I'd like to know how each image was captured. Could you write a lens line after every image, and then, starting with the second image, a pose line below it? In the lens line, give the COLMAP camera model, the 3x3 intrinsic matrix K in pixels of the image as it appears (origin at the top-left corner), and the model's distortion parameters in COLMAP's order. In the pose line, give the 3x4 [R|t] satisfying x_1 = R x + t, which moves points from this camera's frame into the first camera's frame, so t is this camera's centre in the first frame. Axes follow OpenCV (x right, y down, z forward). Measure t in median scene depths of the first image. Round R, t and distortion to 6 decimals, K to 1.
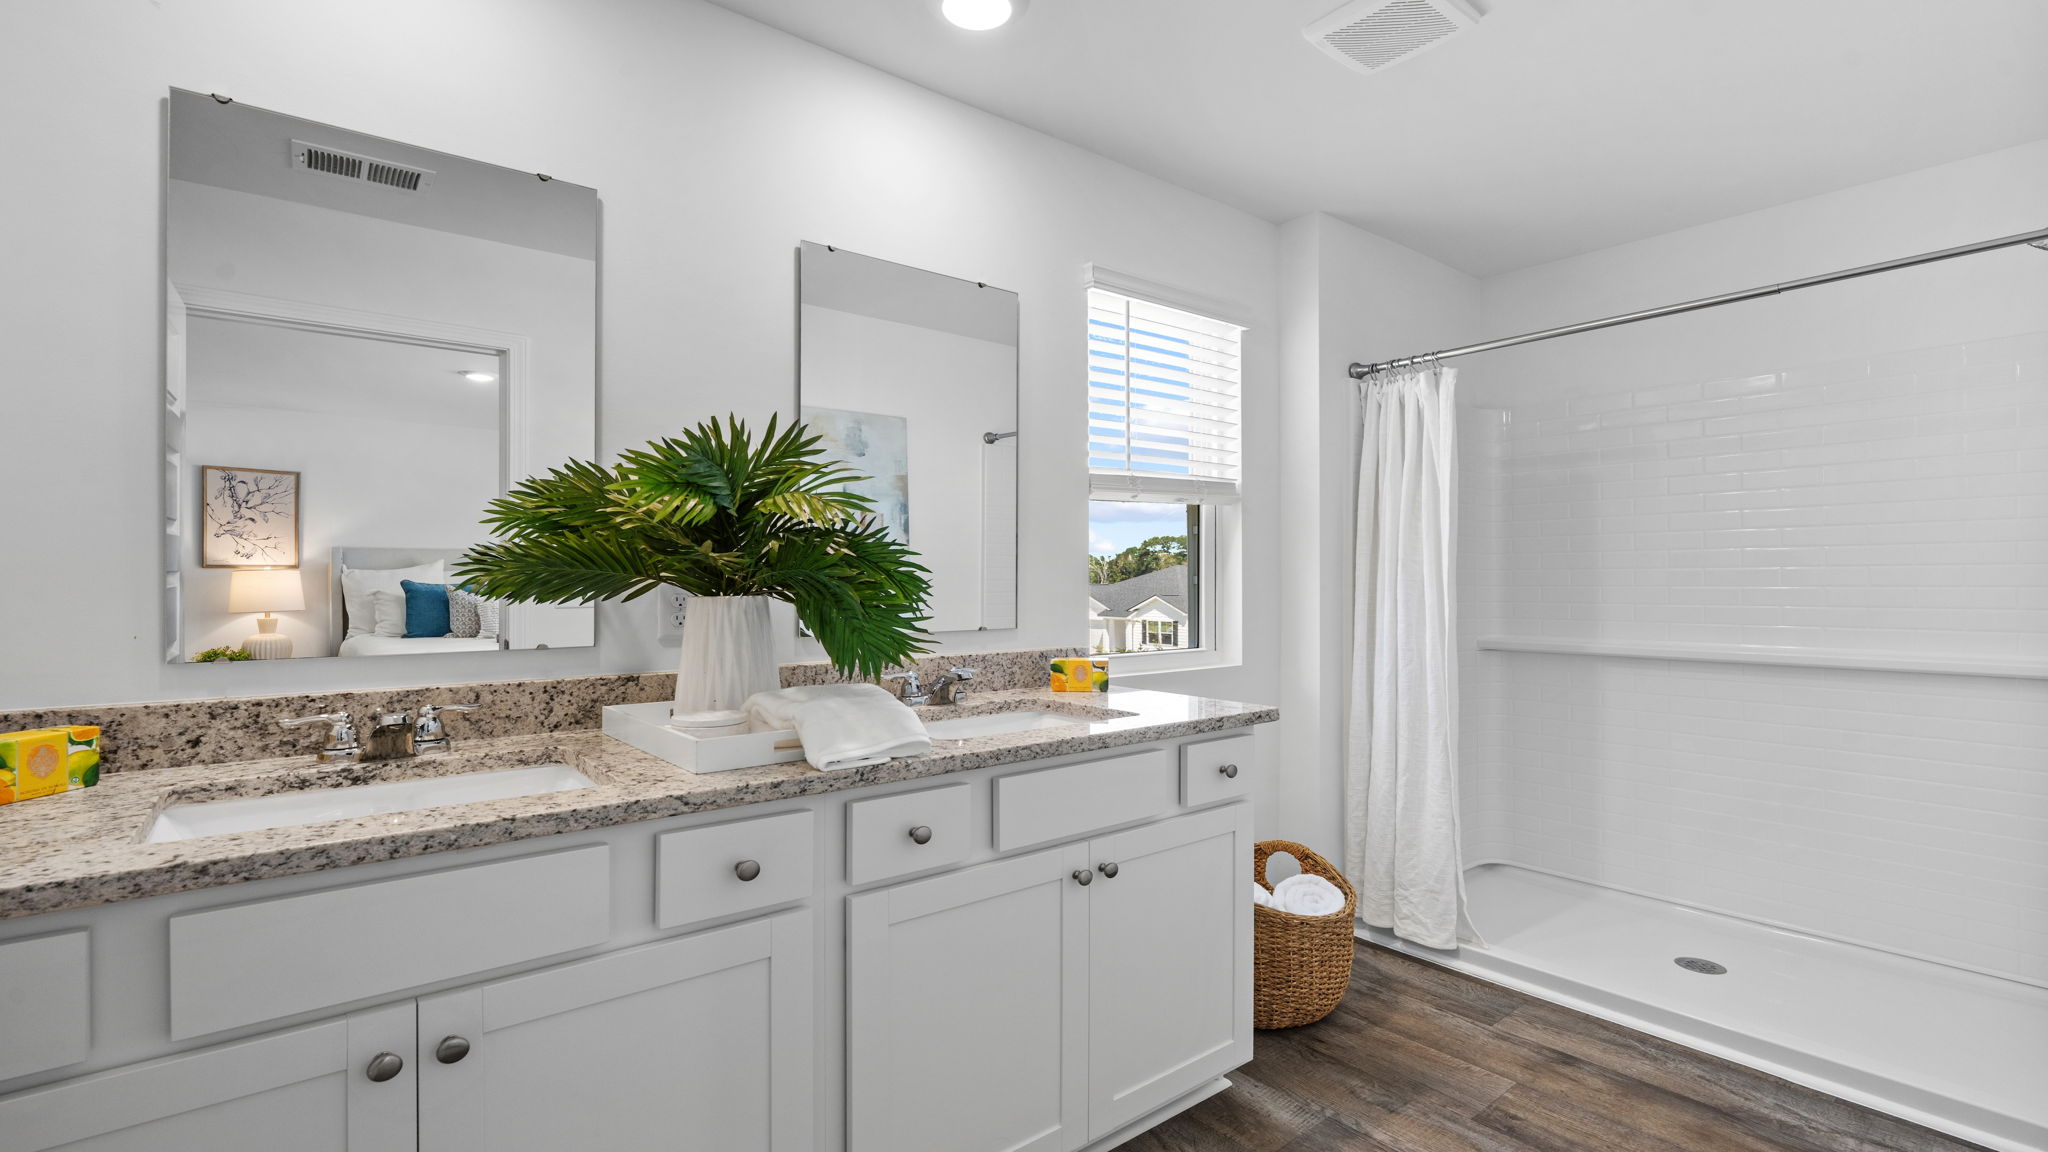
lens RADIAL K [[937.5, 0, 1020.7], [0, 937.5, 571.5], [0, 0, 1]] dist [-0.016914, 0.005816]
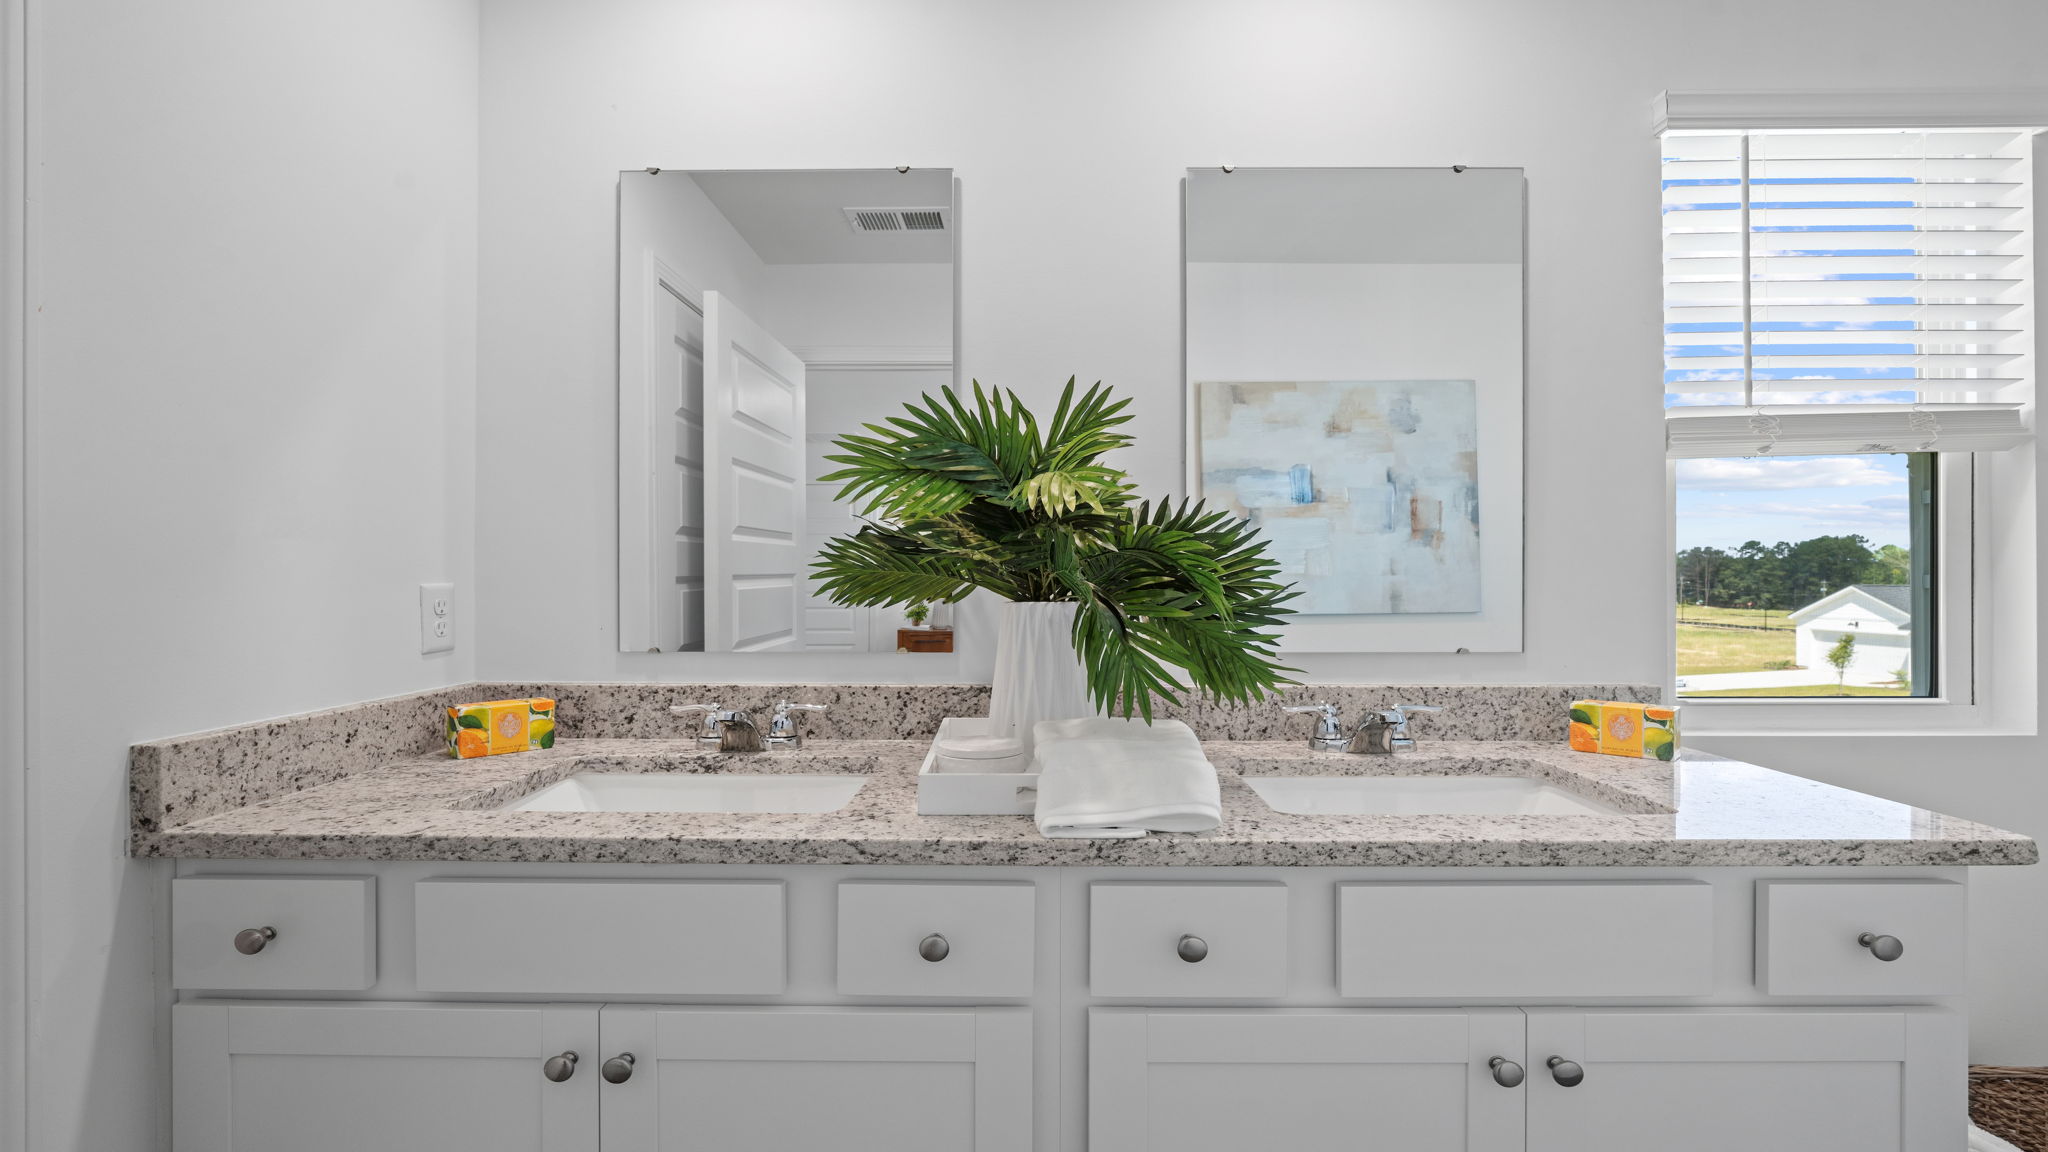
lens RADIAL K [[937.5, 0, 1007.5], [0, 937.5, 574.4], [0, 0, 1]] dist [-0.016914, 0.005816]
pose [[0.770039, -0.003006, -0.637990, 0.156563], [0.004974, 0.999987, 0.001291, 0.000219], [0.637978, -0.004168, 0.770043, 0.251021]]
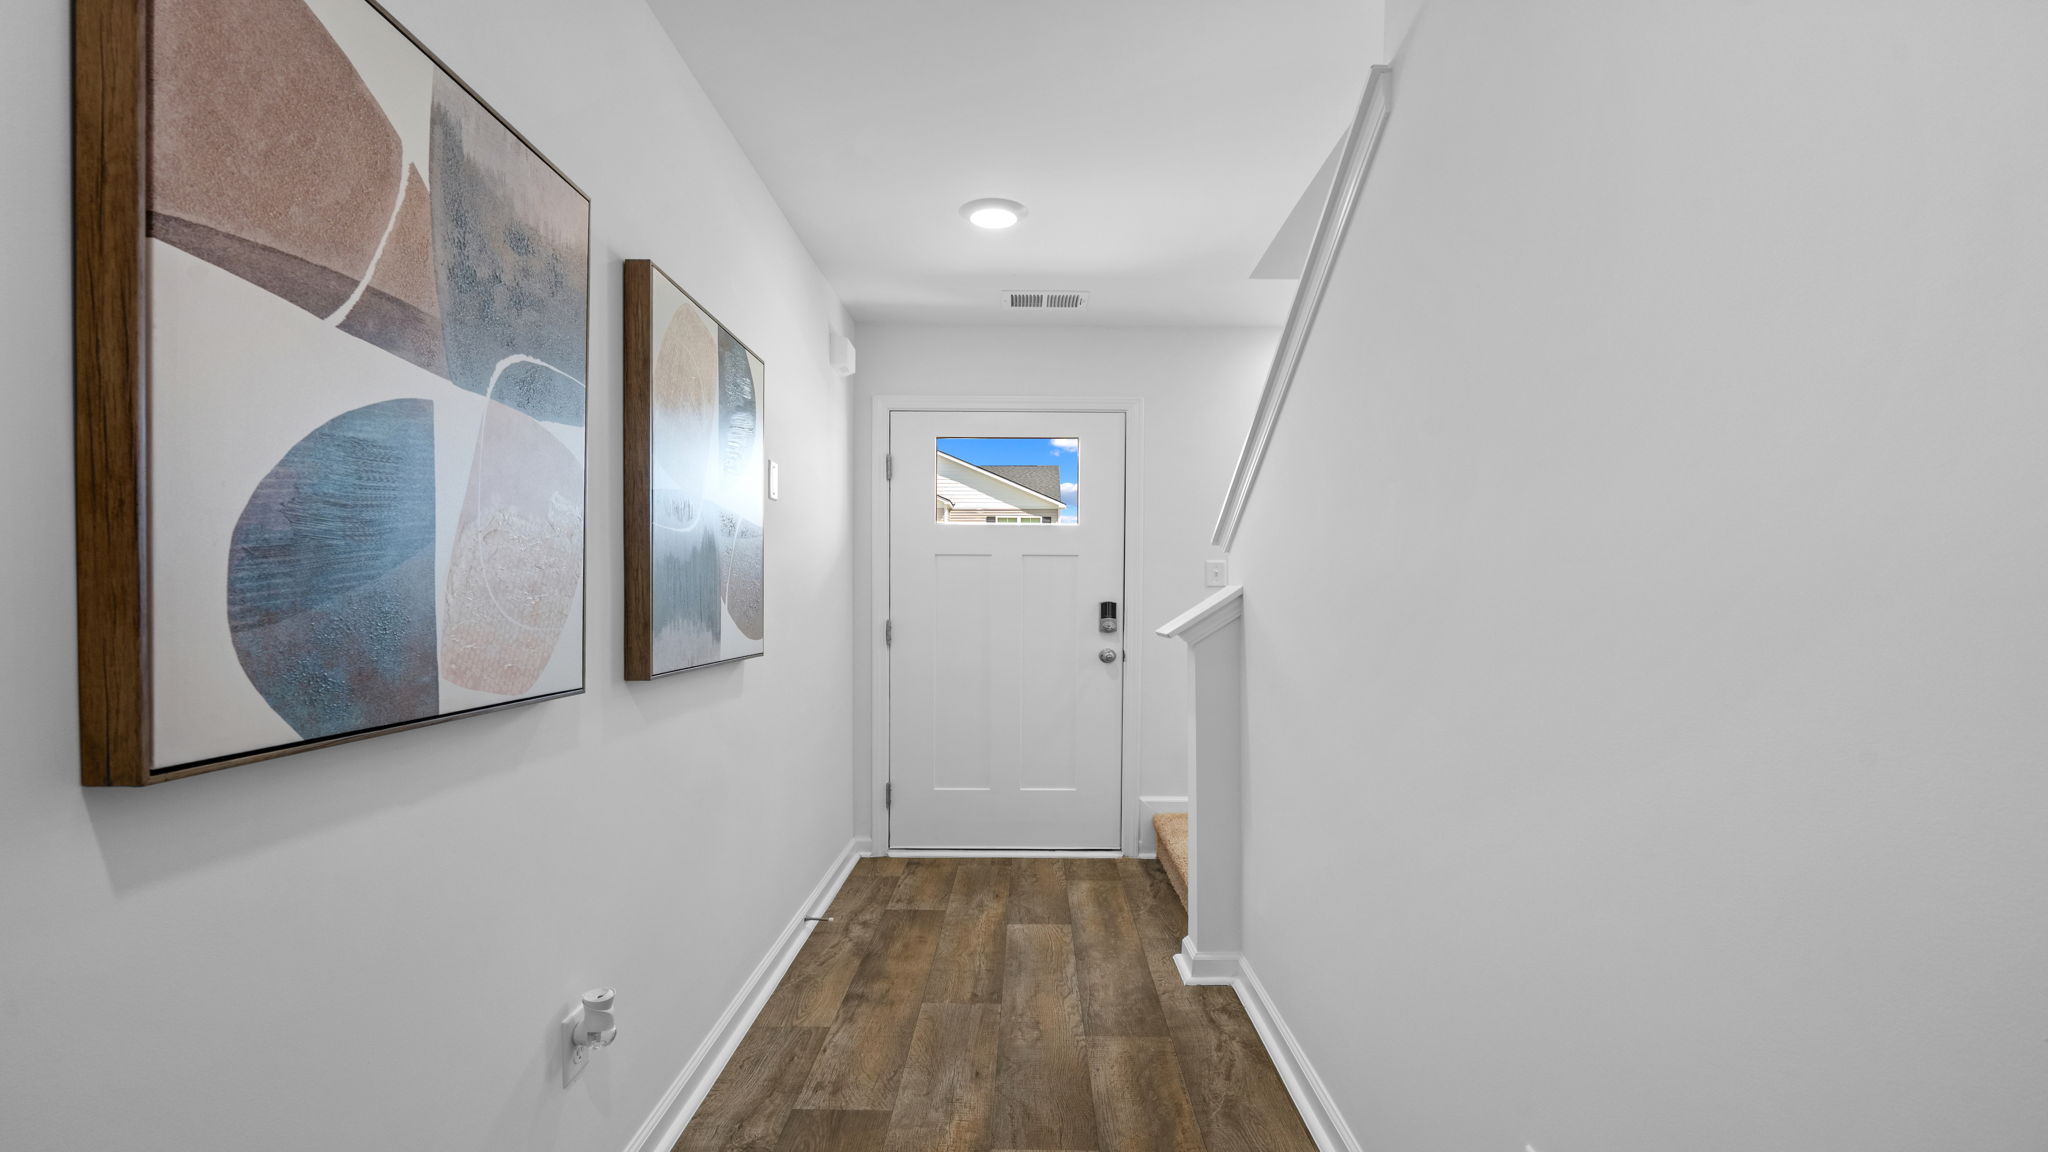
lens RADIAL K [[937.5, 0, 1030.0], [0, 937.5, 593.0], [0, 0, 1]] dist [-0.016914, 0.005816]
pose [[-0.773930, 0.009482, 0.633200, -0.347806], [0.004279, 0.999943, -0.009744, 0.021148], [-0.633256, -0.004831, -0.773927, 1.791429]]
